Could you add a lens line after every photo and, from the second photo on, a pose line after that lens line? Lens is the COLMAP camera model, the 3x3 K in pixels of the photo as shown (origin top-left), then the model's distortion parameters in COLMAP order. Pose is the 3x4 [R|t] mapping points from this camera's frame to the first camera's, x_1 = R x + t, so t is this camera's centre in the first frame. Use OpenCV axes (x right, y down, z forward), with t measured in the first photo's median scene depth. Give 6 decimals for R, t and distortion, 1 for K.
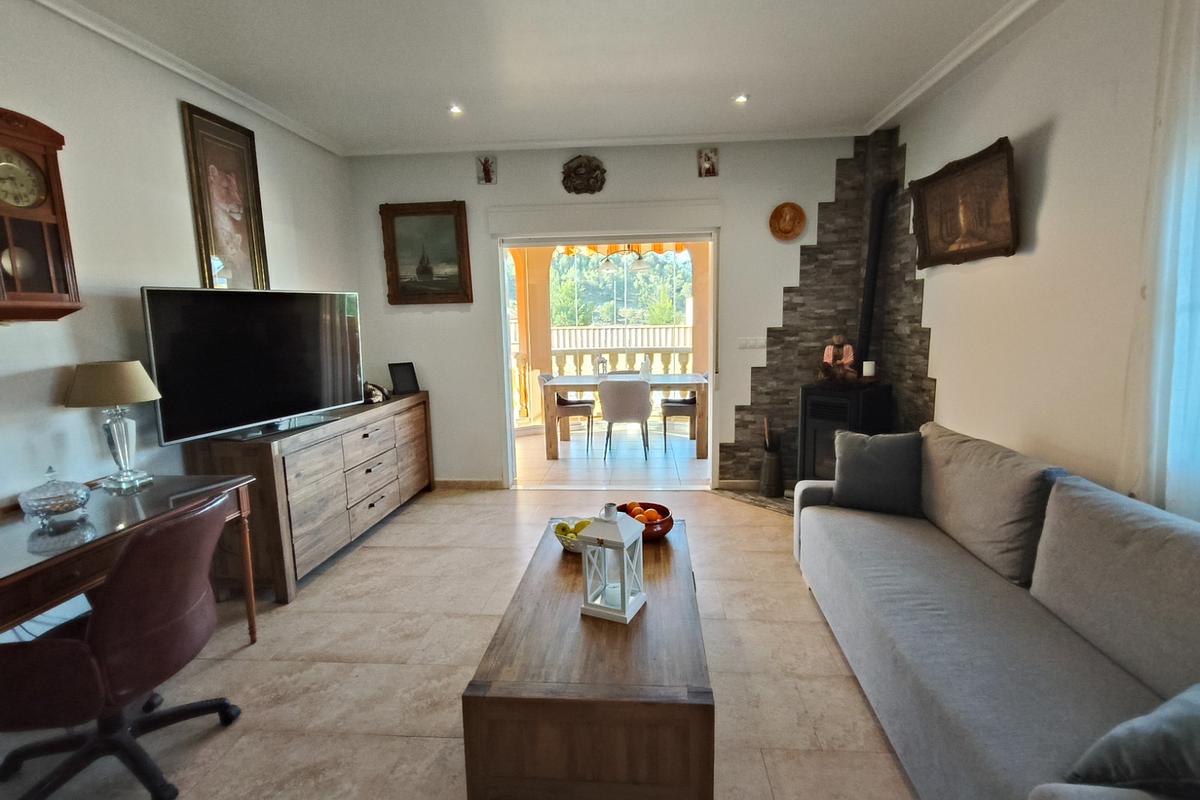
lens RADIAL K [[562.6, 0, 601.3], [0, 562.6, 396.4], [0, 0, 1]] dist [-0.001706, -0.000322]
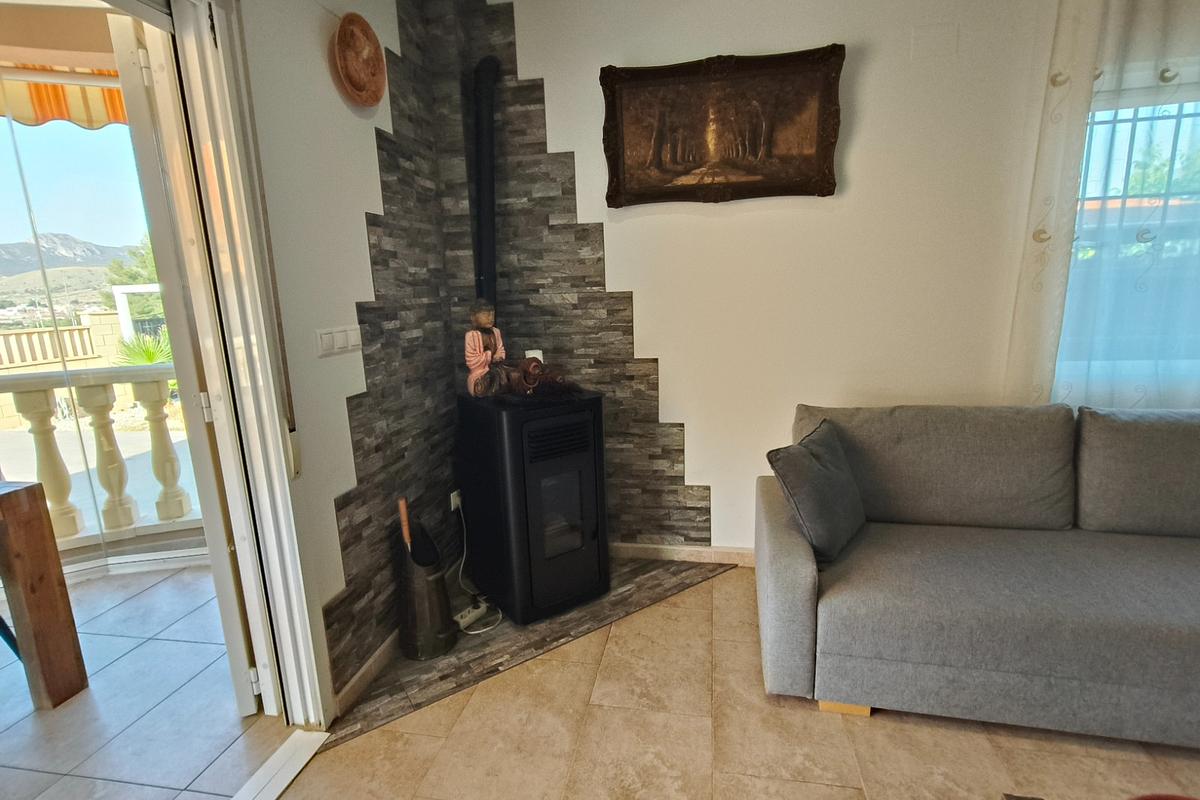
lens RADIAL K [[562.6, 0, 600.3], [0, 562.6, 396.4], [0, 0, 1]] dist [-0.001706, -0.000322]
pose [[0.103424, -0.170187, 0.979969, -0.127320], [0.173262, 0.973272, 0.150738, -0.086256], [-0.979430, 0.154202, 0.130147, 0.783557]]
